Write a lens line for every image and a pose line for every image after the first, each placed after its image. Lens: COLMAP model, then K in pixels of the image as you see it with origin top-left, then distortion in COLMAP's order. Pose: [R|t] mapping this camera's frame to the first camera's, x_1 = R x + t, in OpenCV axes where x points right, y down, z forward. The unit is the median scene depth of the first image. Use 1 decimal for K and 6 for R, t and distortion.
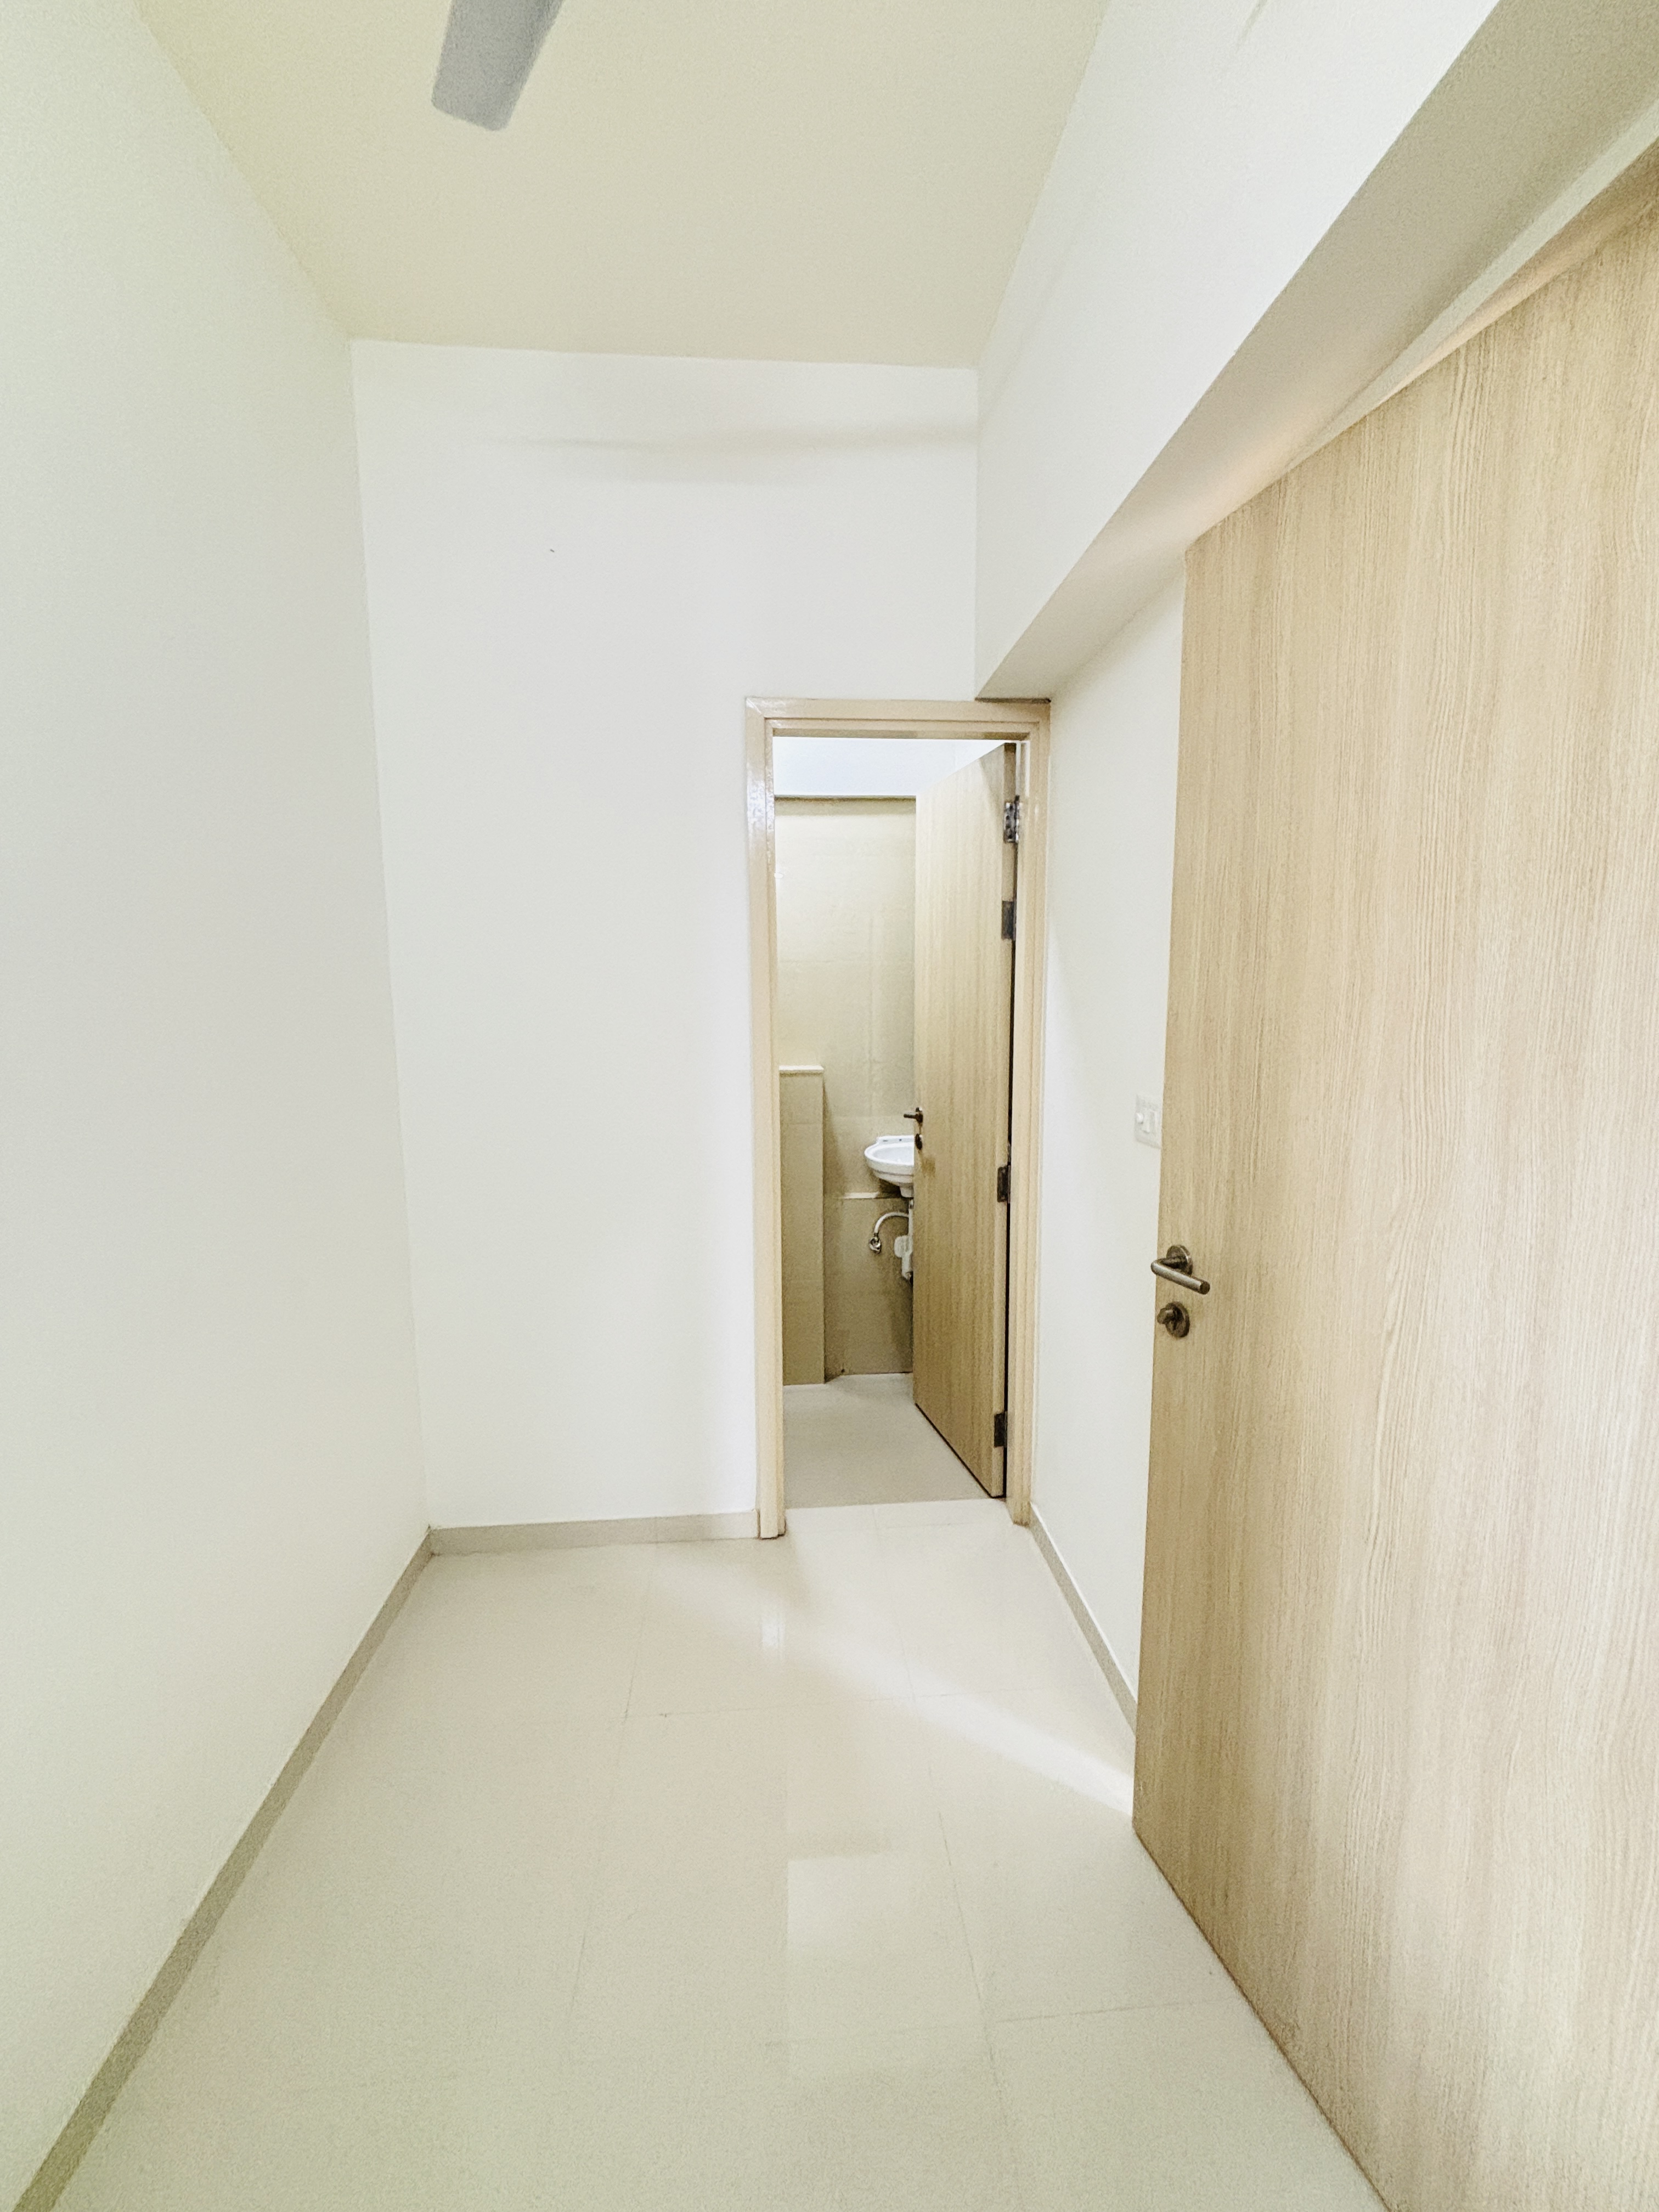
lens RADIAL K [[887.3, 0, 829.5], [0, 887.3, 1106.0], [0, 0, 1]] dist [-0.000053, 0.000085]
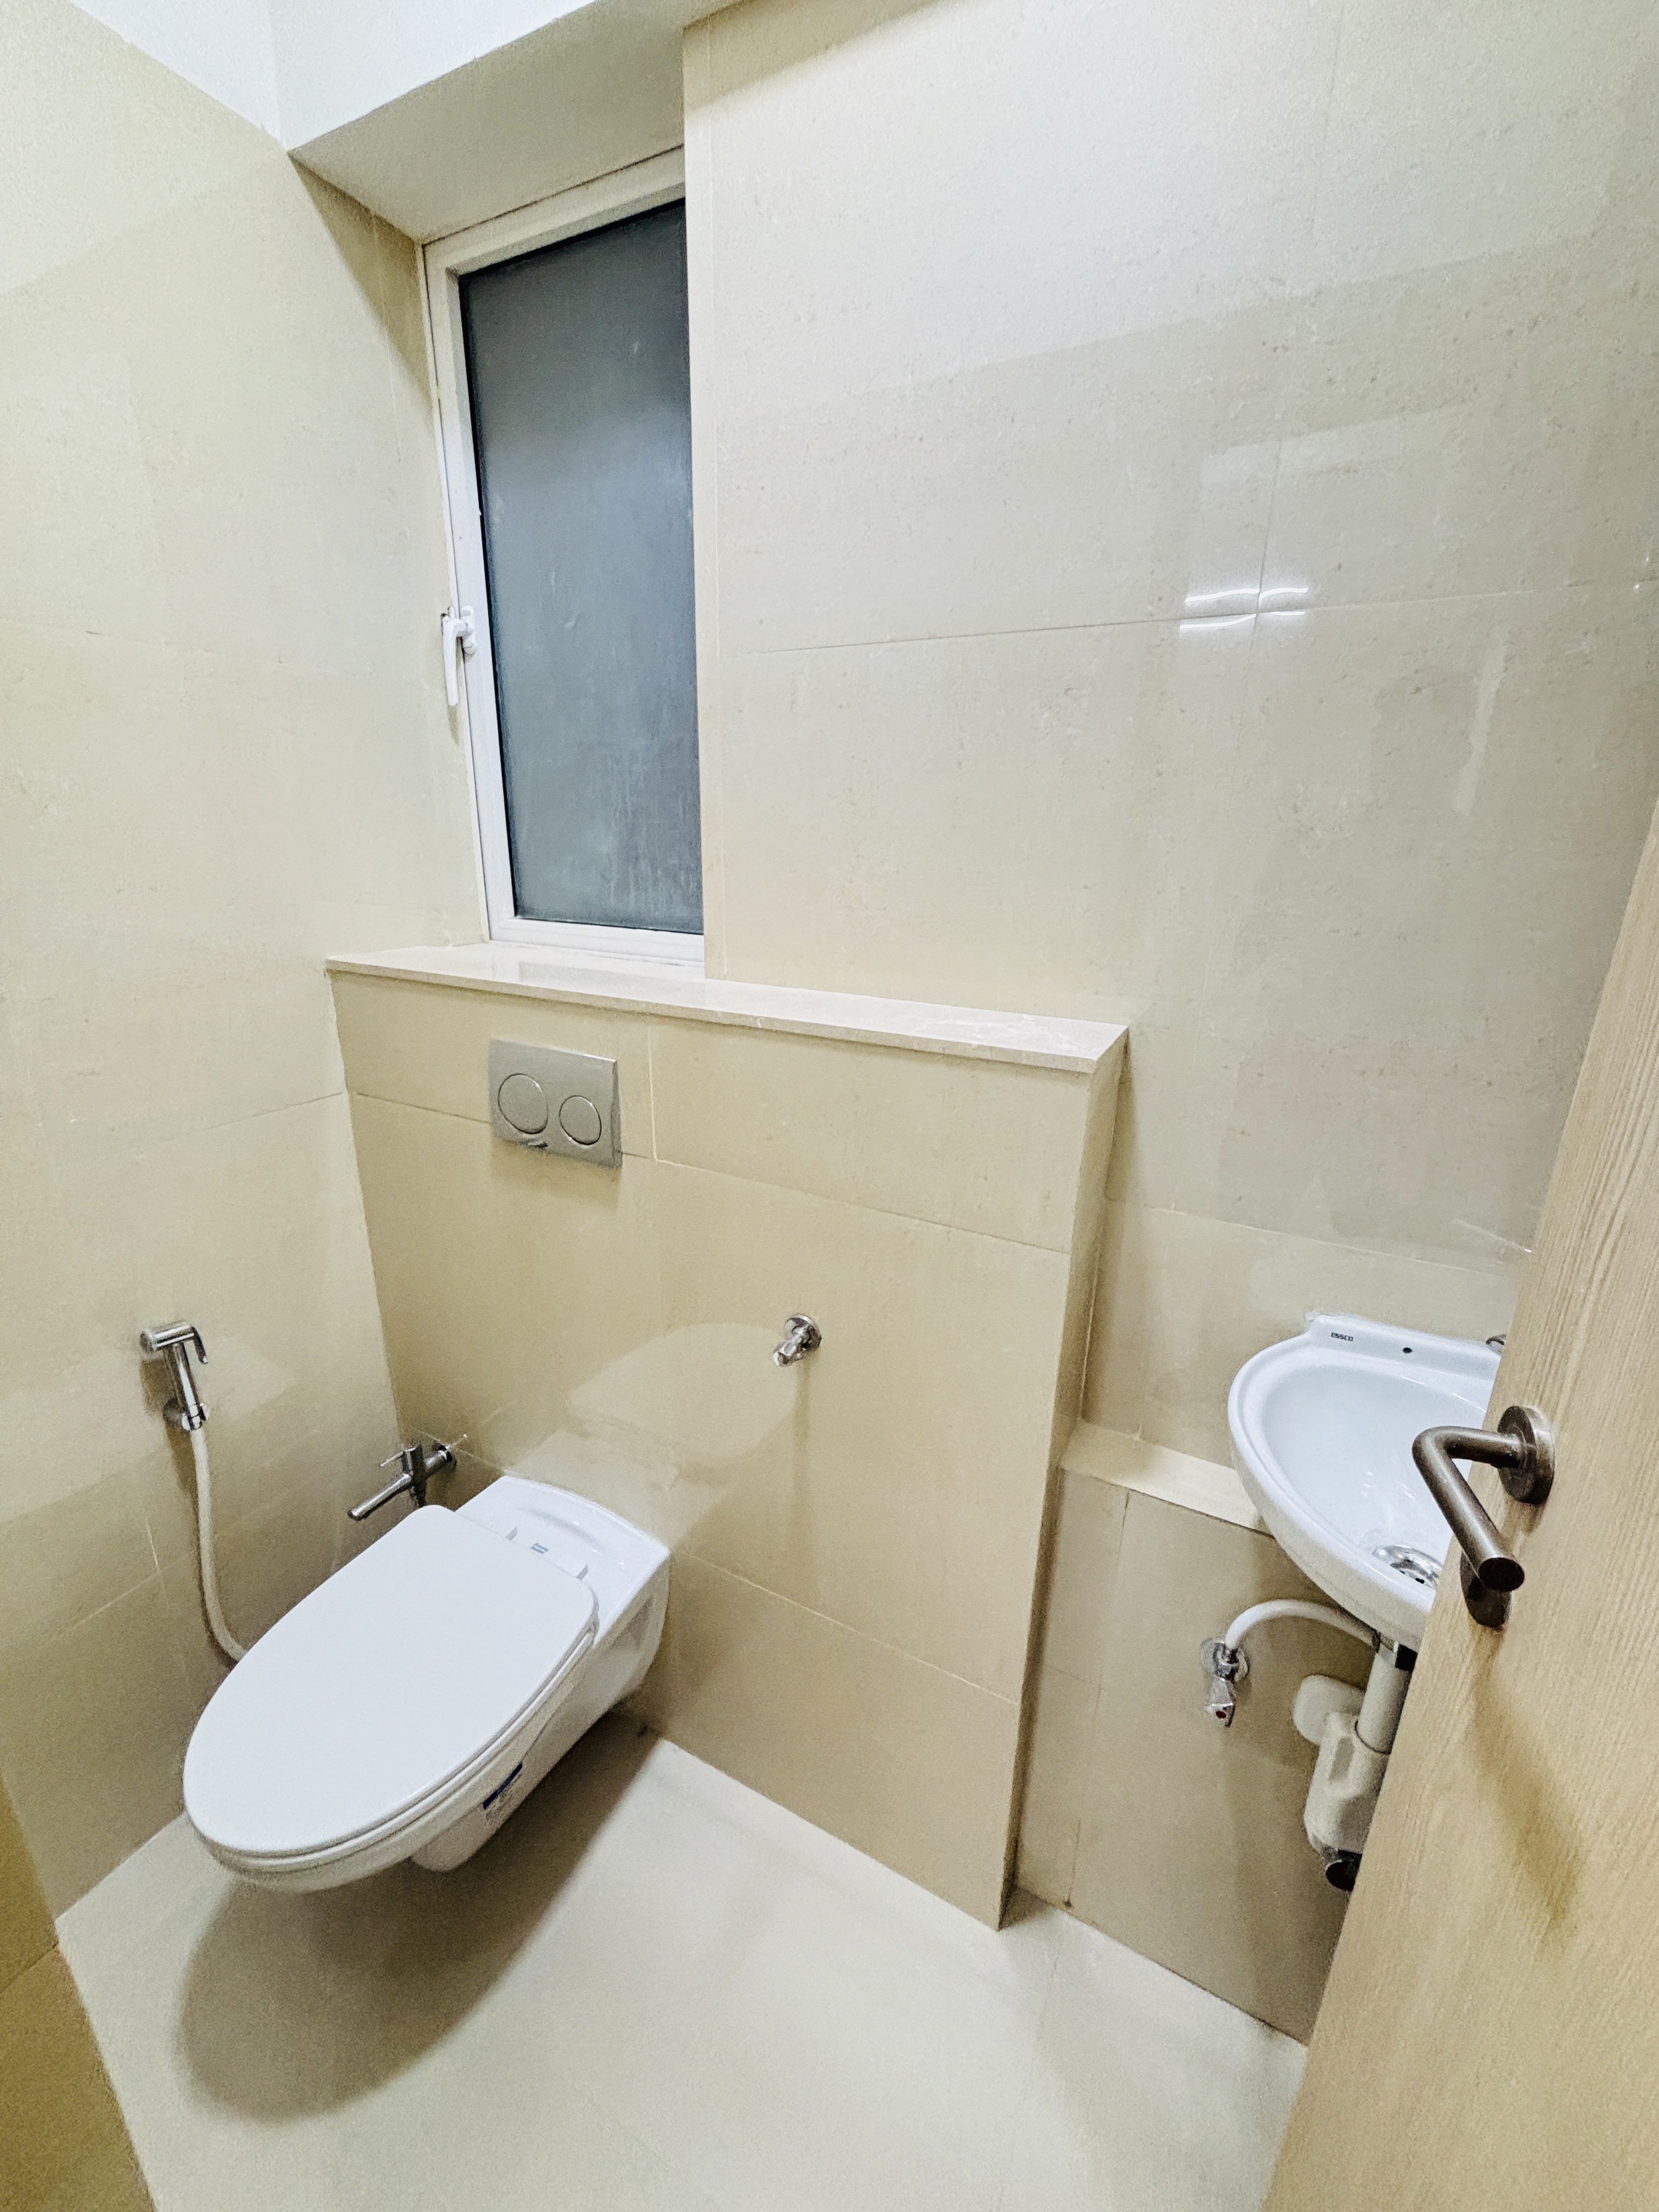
lens RADIAL K [[887.3, 0, 829.5], [0, 887.3, 1106.0], [0, 0, 1]] dist [-0.000053, 0.000085]
pose [[0.845576, 0.182645, -0.501639, 0.054442], [-0.086979, 0.974232, 0.208101, -0.070232], [0.526721, -0.132333, 0.839674, 0.710931]]
